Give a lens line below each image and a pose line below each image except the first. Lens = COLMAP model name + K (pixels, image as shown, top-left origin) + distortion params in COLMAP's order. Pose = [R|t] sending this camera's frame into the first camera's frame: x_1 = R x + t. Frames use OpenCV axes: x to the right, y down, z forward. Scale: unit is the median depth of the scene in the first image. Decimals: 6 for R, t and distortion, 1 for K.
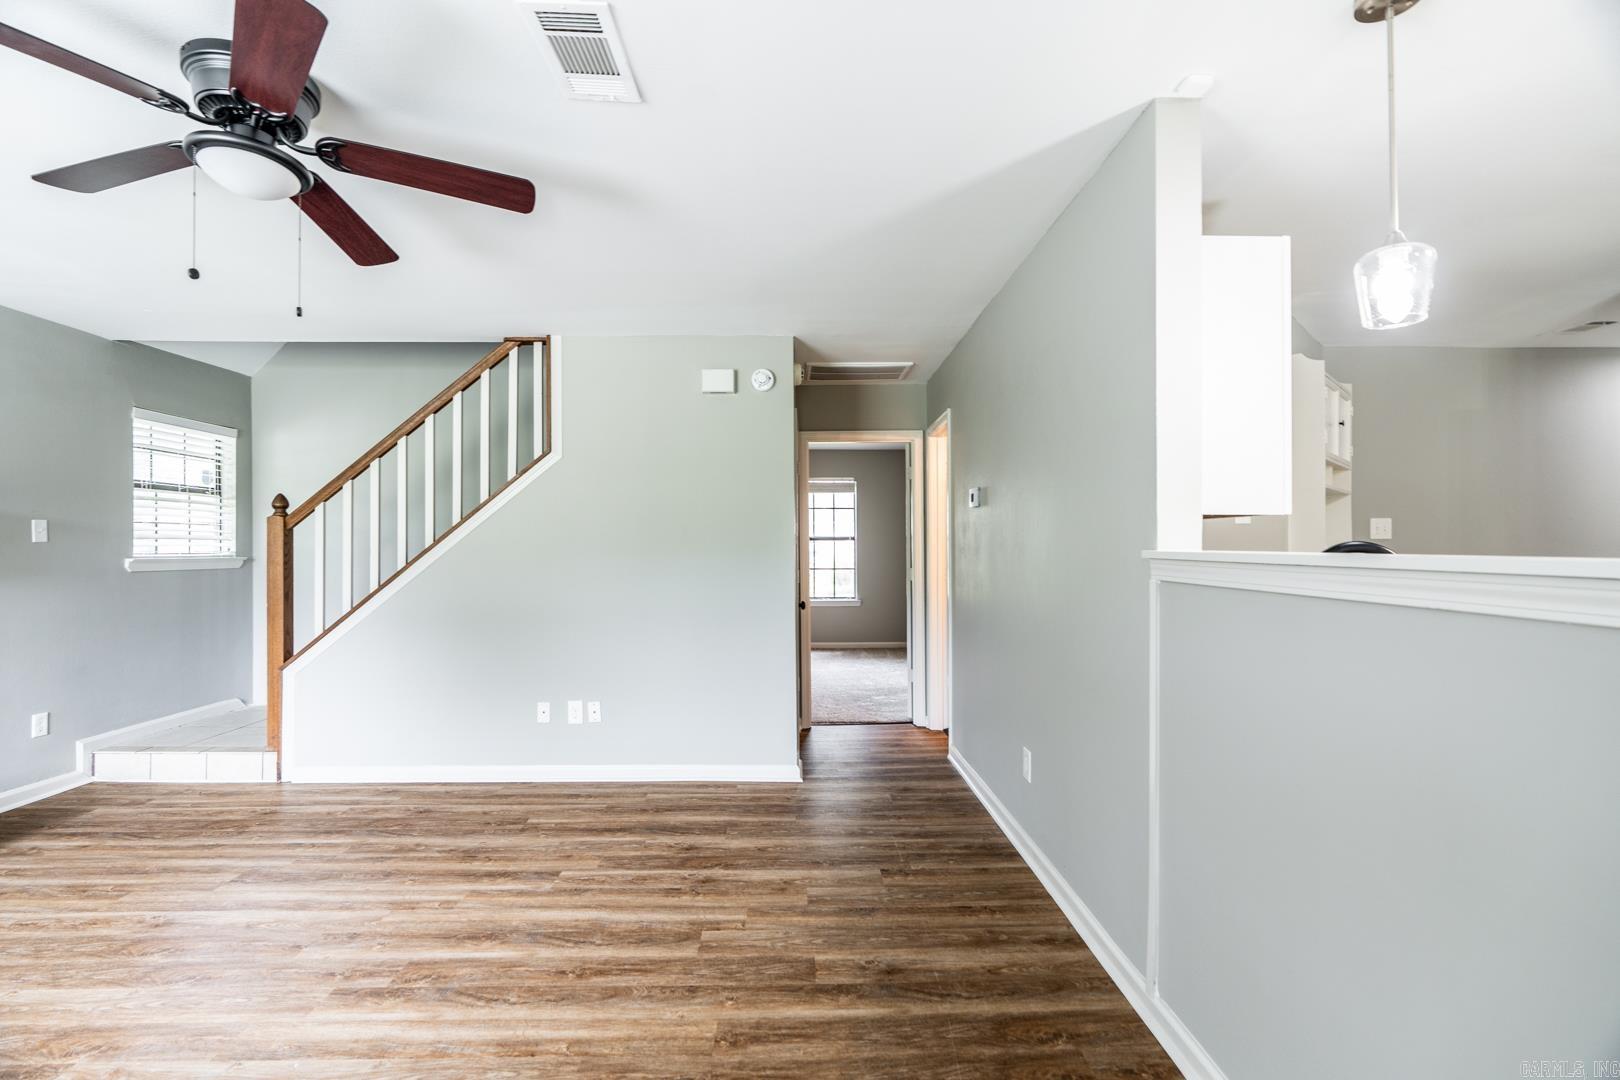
lens RADIAL K [[734.1, 0, 808.0], [0, 734.1, 545.6], [0, 0, 1]] dist [-0.000686, 0.000298]
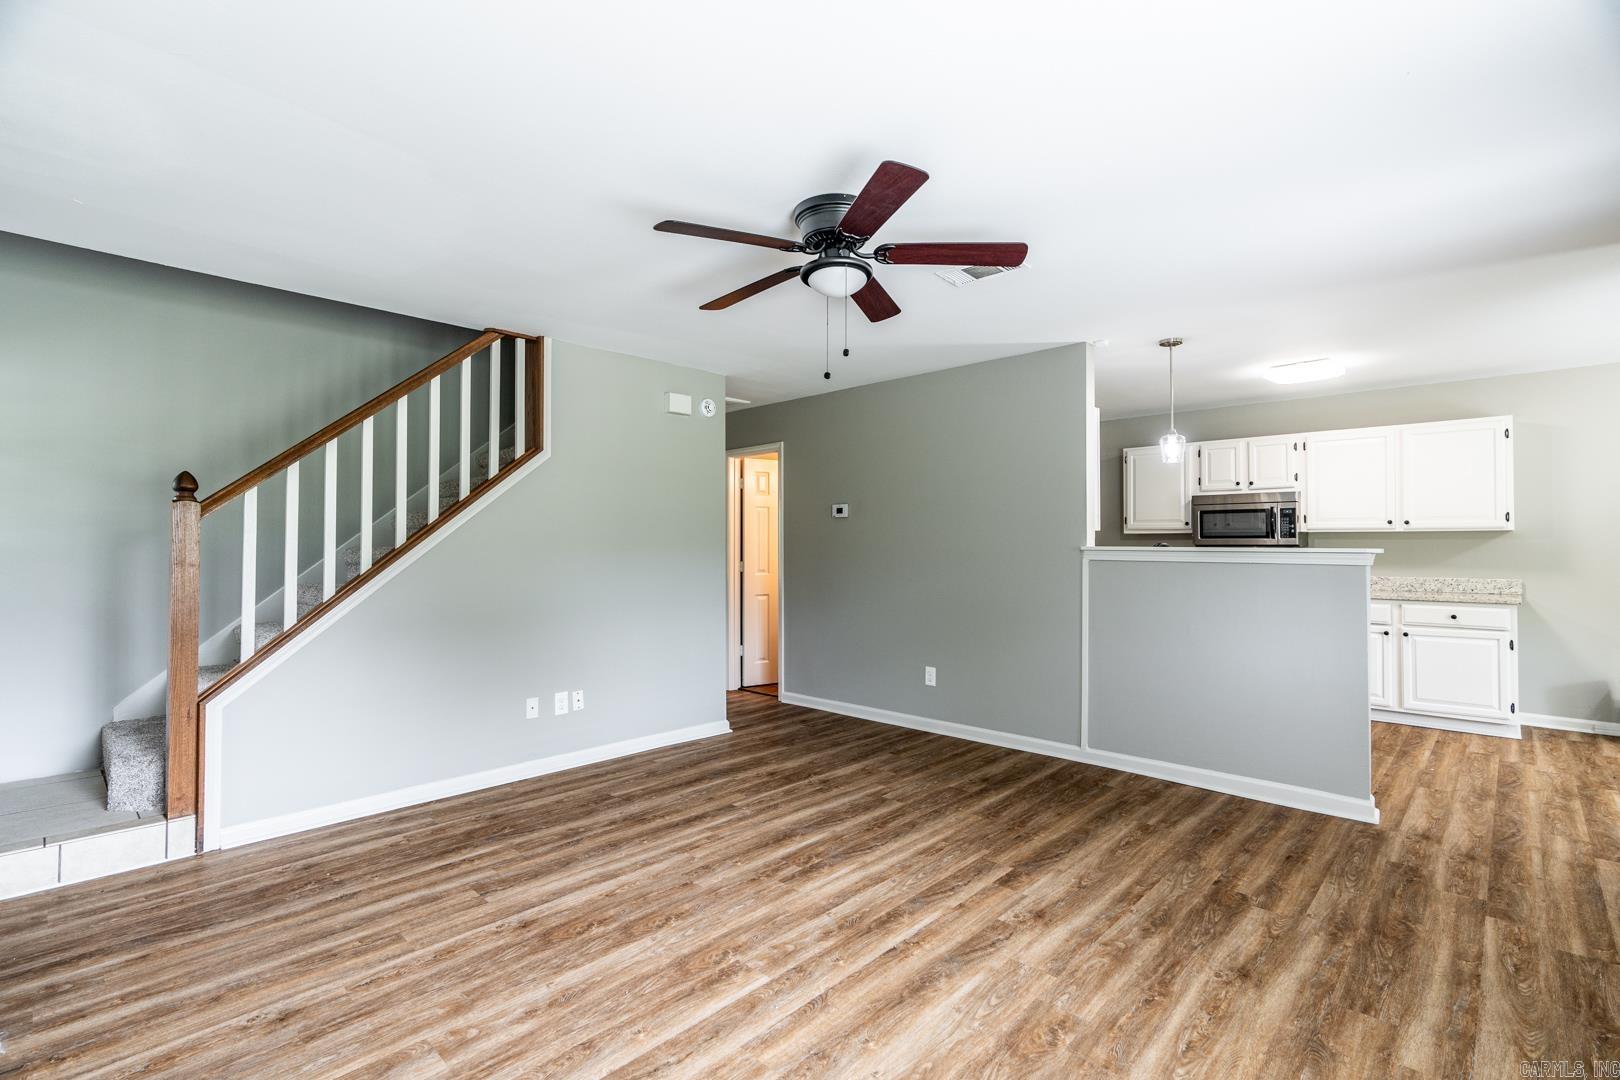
lens RADIAL K [[740.5, 0, 814.2], [0, 740.5, 532.2], [0, 0, 1]] dist [-0.001514, 0.000023]
pose [[0.700574, 0.013369, 0.713455, -1.053538], [-0.003562, 0.999878, -0.015239, -0.000166], [-0.713571, 0.008134, 0.700535, 0.013013]]
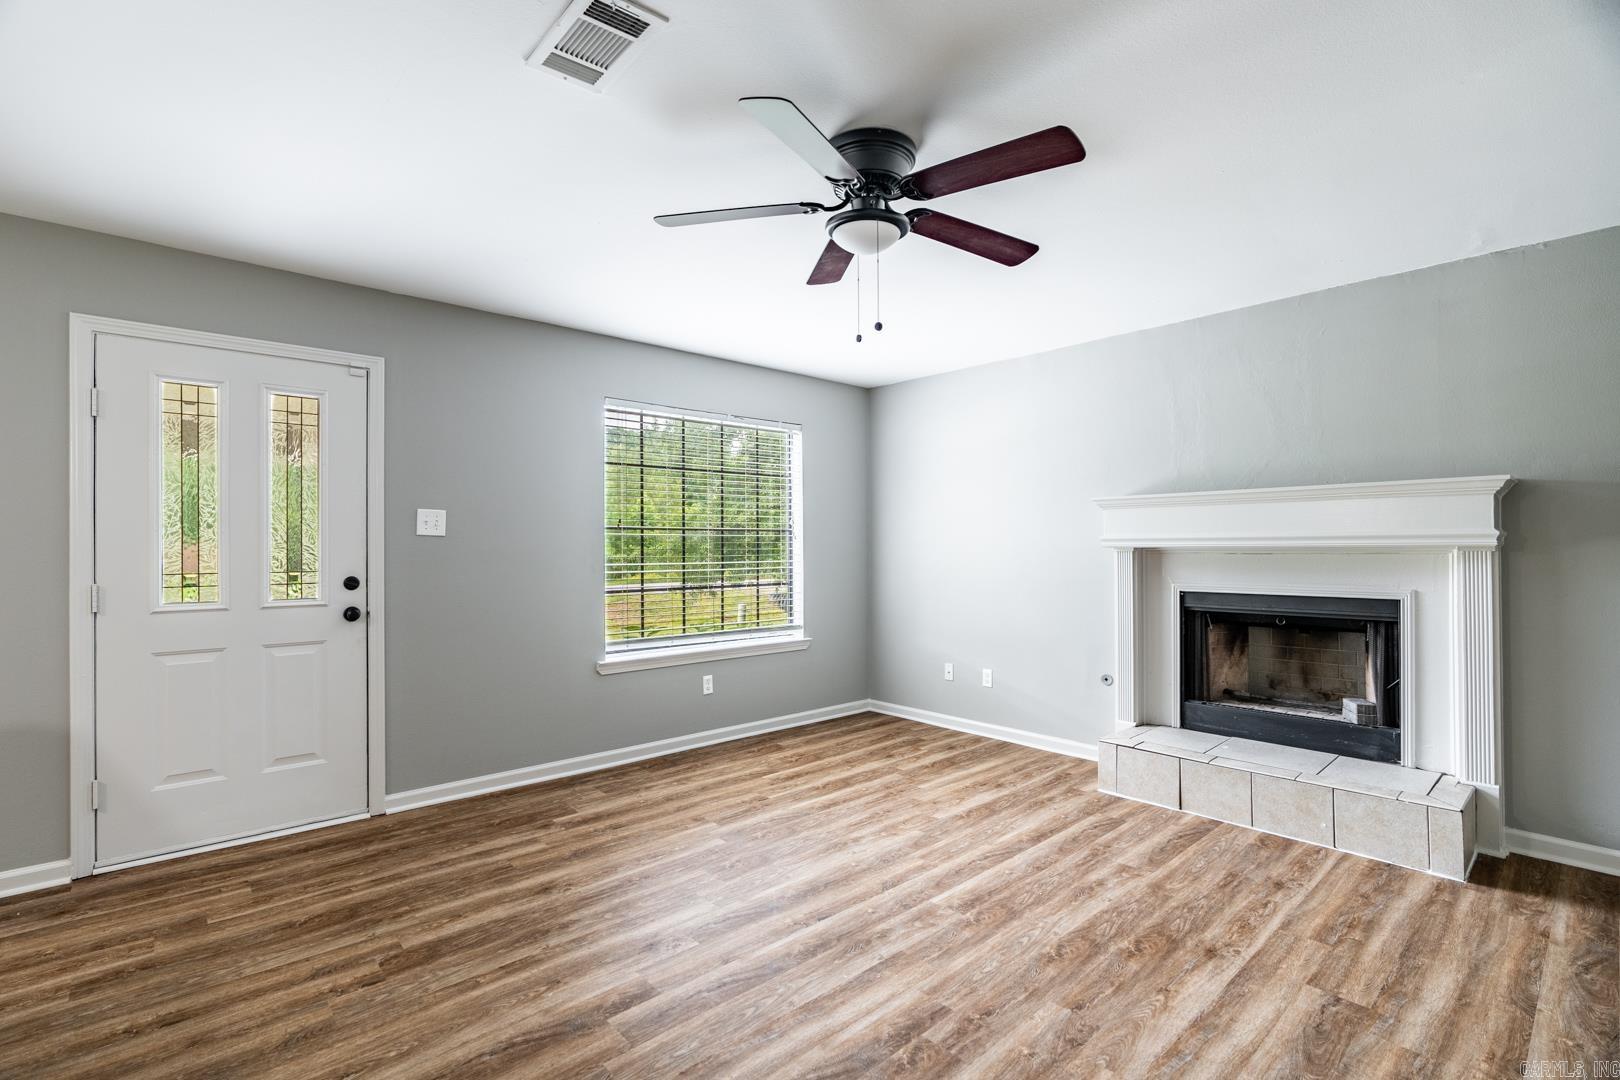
lens RADIAL K [[724.2, 0, 810.0], [0, 724.2, 540.0], [0, 0, 1]] dist [-0.001733, -0.000077]
pose [[-0.754416, -0.002390, -0.656392, 0.070392], [0.007833, 0.999889, -0.012643, 0.008199], [0.656350, -0.014679, -0.754314, 1.077292]]
